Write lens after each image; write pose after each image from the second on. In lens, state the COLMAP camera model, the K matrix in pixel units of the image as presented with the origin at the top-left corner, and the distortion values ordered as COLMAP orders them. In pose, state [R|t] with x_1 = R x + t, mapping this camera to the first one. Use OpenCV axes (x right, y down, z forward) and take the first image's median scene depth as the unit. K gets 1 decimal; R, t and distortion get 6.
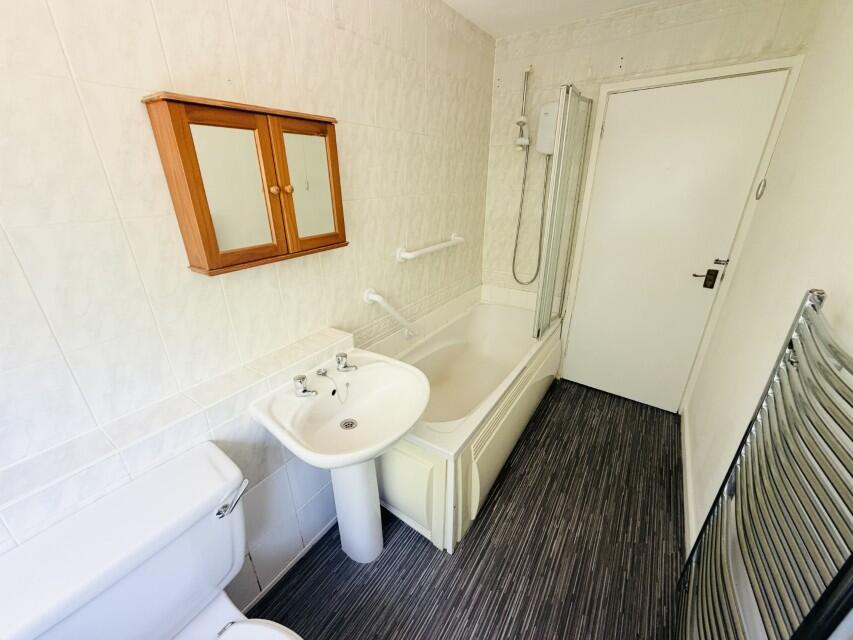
lens RADIAL K [[342.8, 0, 426.5], [0, 342.8, 320.0], [0, 0, 1]] dist [0.055777, -0.000043]
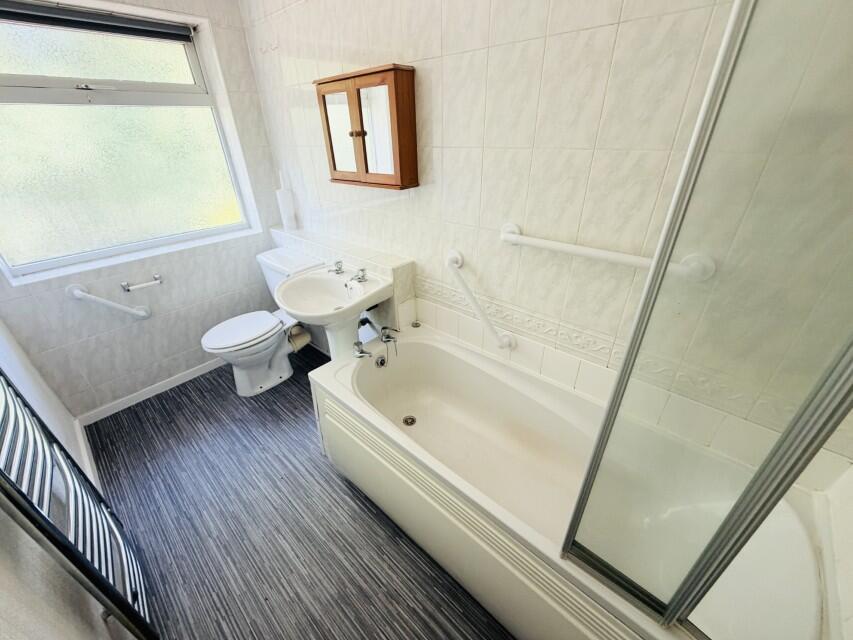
lens RADIAL K [[334.9, 0, 433.1], [0, 334.9, 316.2], [0, 0, 1]] dist [-0.000307, 0.000043]
pose [[-0.119801, 0.501691, -0.856711, 0.860370], [-0.350372, 0.786037, 0.509300, -0.484550], [0.928917, 0.361182, 0.081610, 1.186060]]
